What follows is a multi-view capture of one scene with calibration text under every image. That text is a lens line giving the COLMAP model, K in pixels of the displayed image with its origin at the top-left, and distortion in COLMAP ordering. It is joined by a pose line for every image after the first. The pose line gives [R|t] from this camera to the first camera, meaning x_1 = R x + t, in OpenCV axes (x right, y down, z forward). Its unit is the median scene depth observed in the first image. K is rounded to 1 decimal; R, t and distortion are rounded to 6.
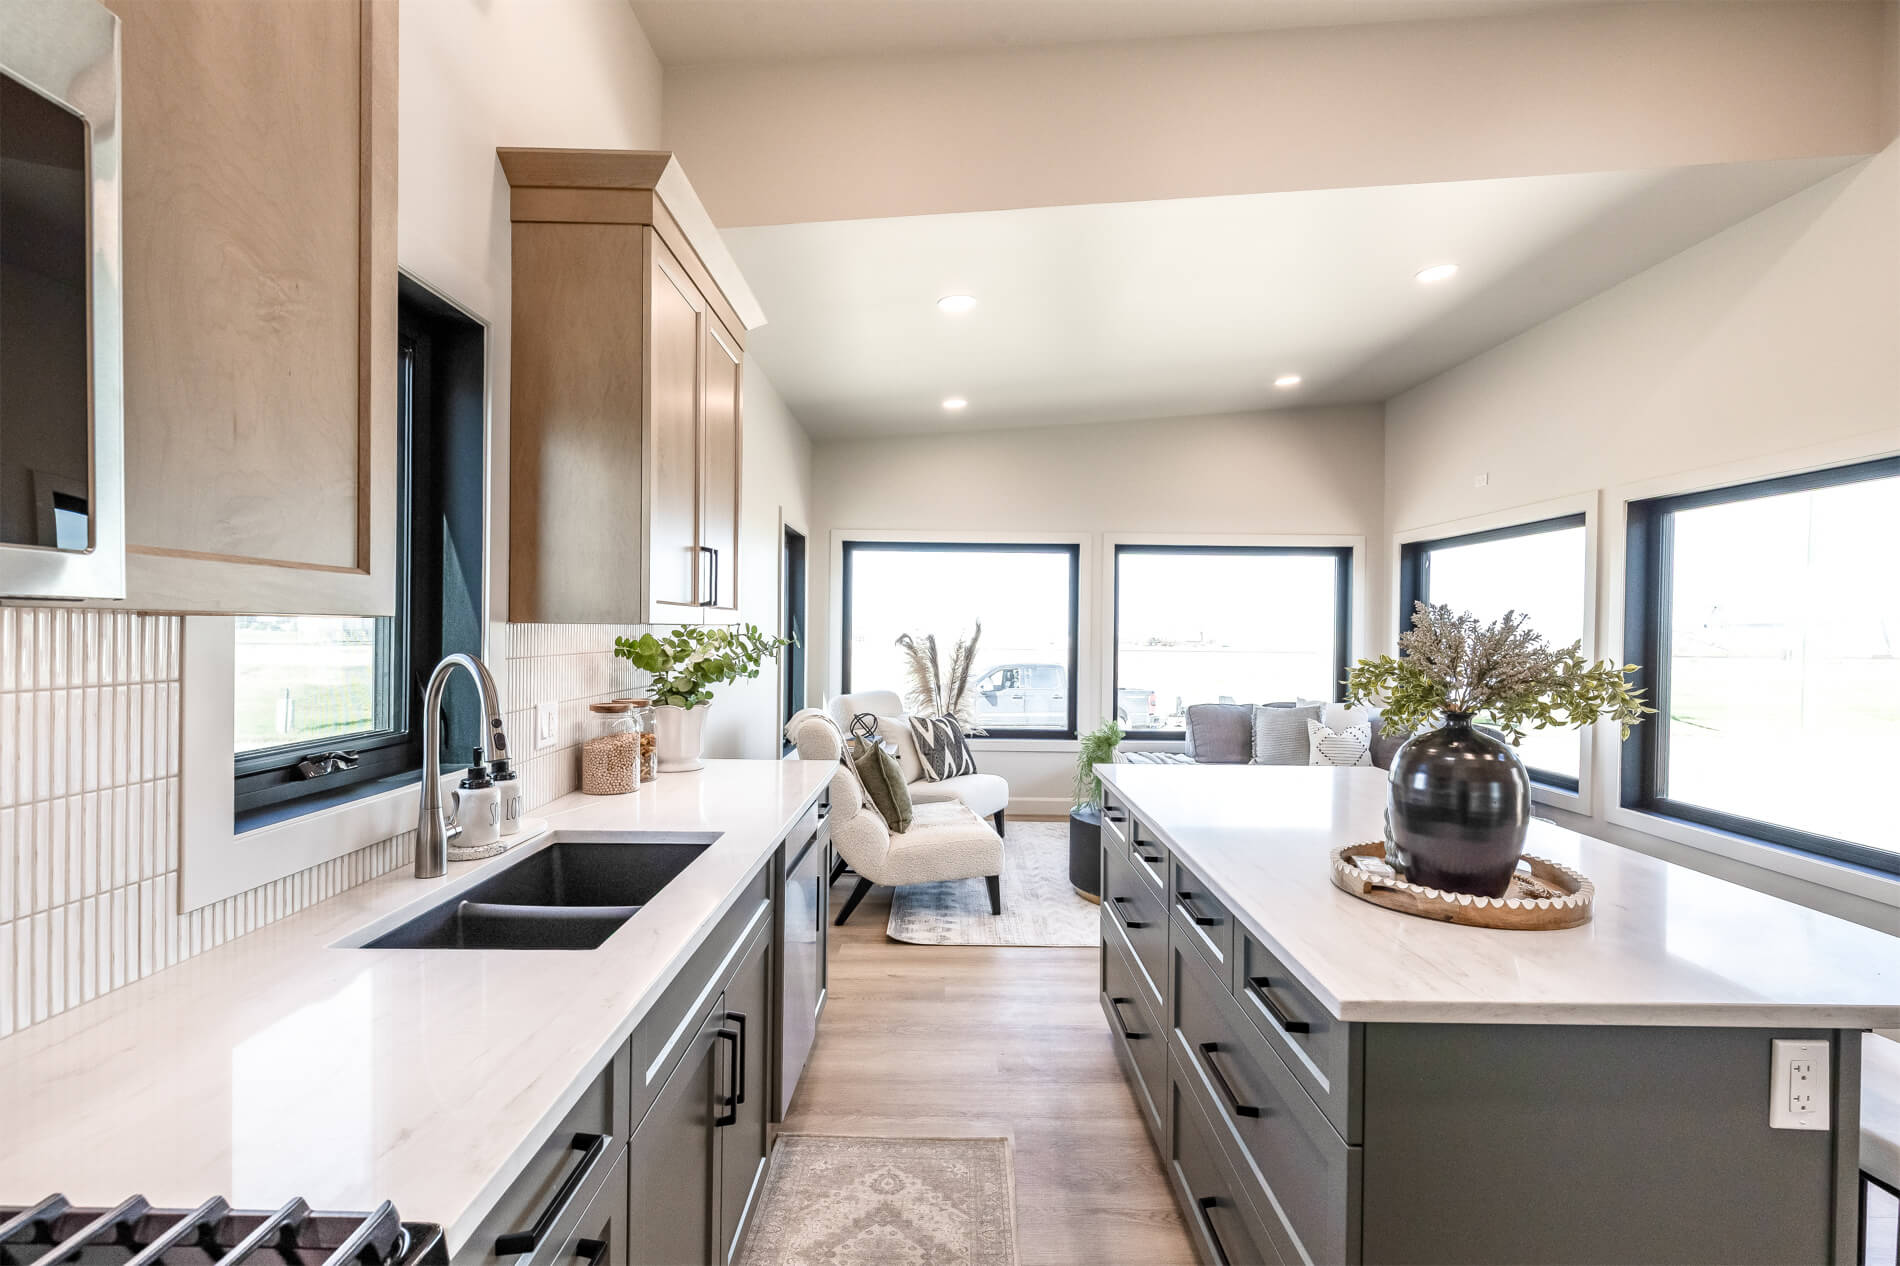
lens RADIAL K [[855.8, 0, 954.7], [0, 855.8, 637.7], [0, 0, 1]] dist [0.008149, -0.001422]
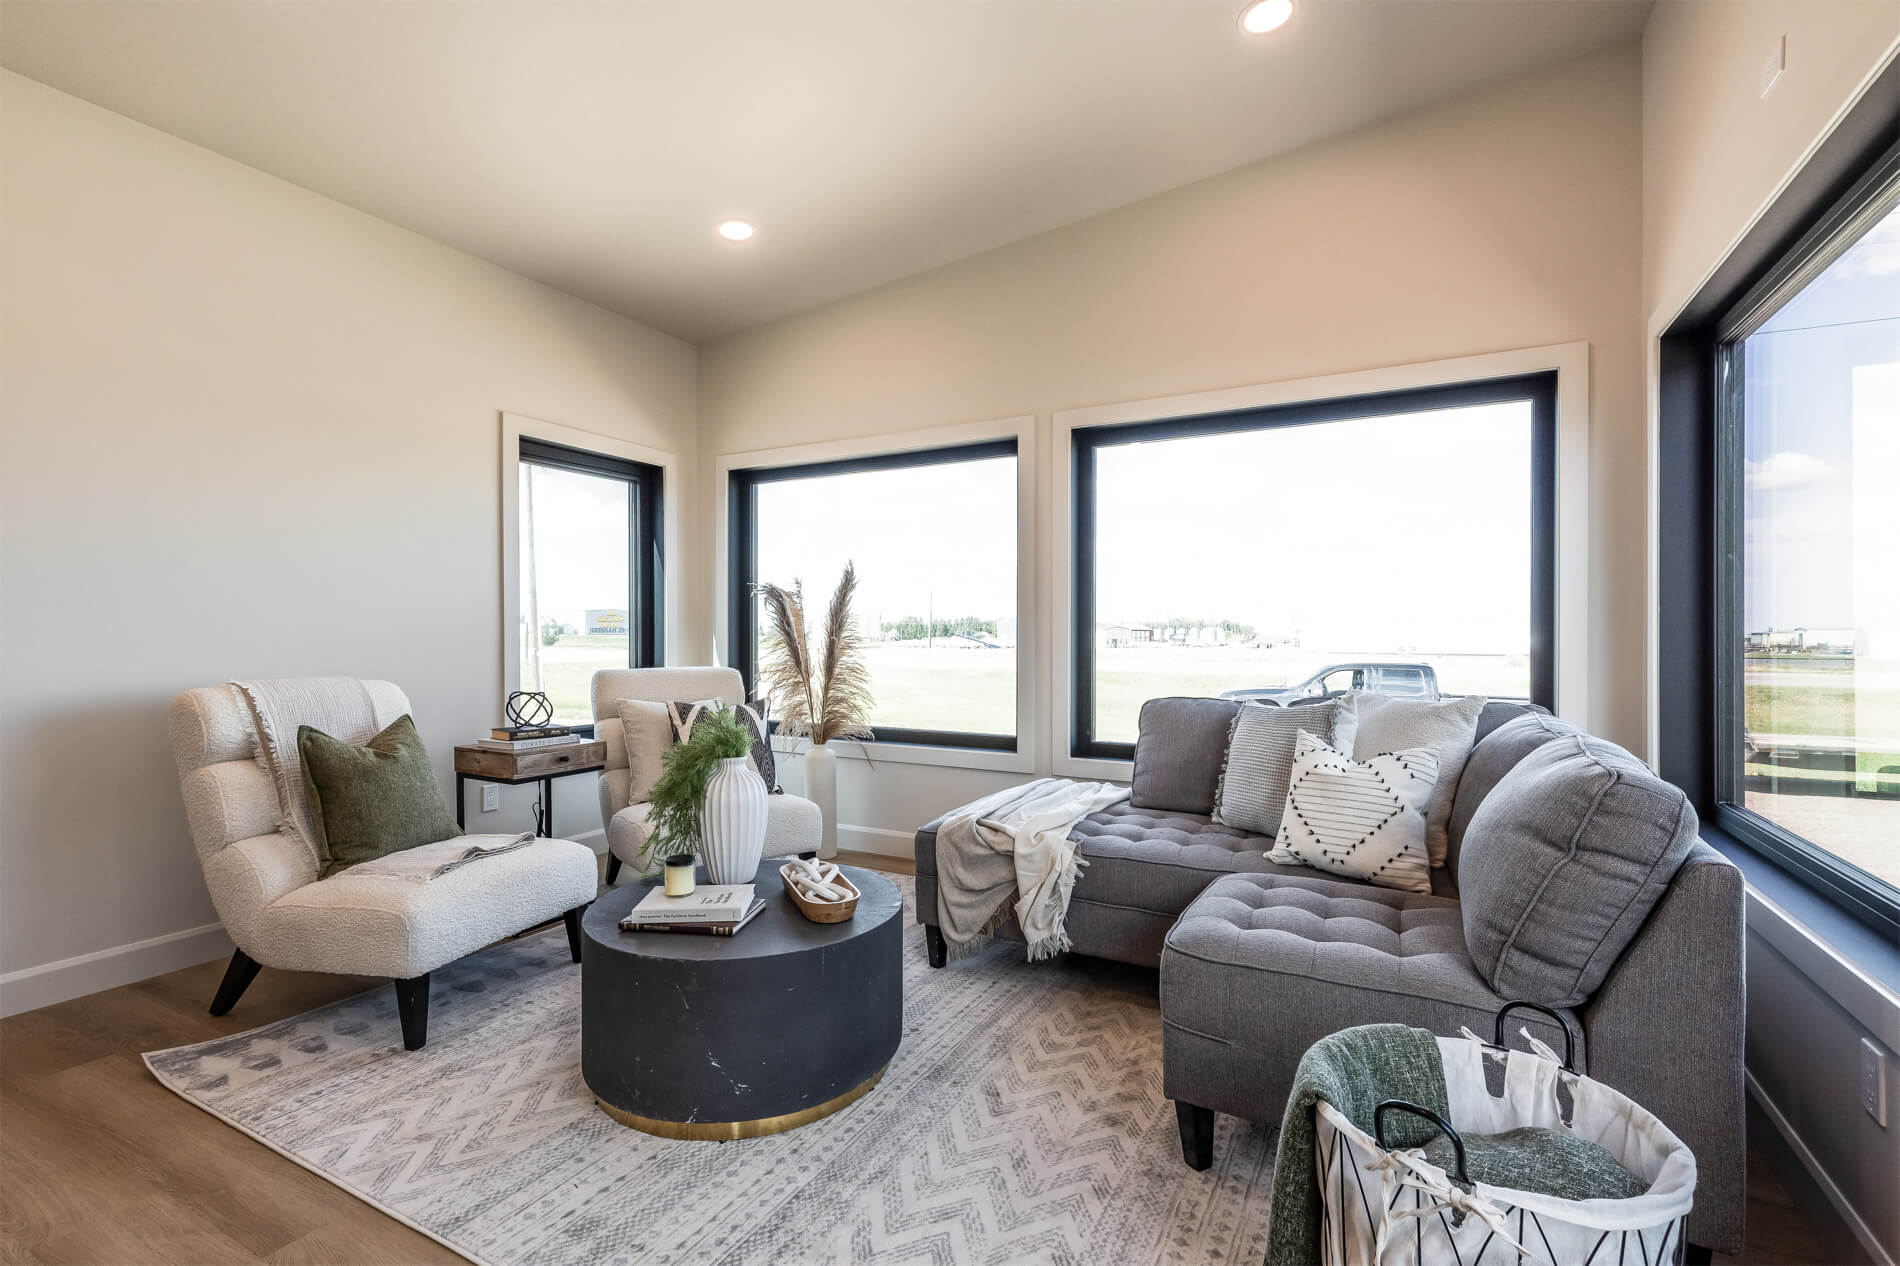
lens RADIAL K [[855.8, 0, 947.6], [0, 855.8, 639.7], [0, 0, 1]] dist [0.008149, -0.001422]
pose [[0.874748, -0.008764, -0.484499, 1.640723], [0.006307, 0.999958, -0.006700, 0.168748], [0.484537, 0.002805, 0.874766, 1.785448]]
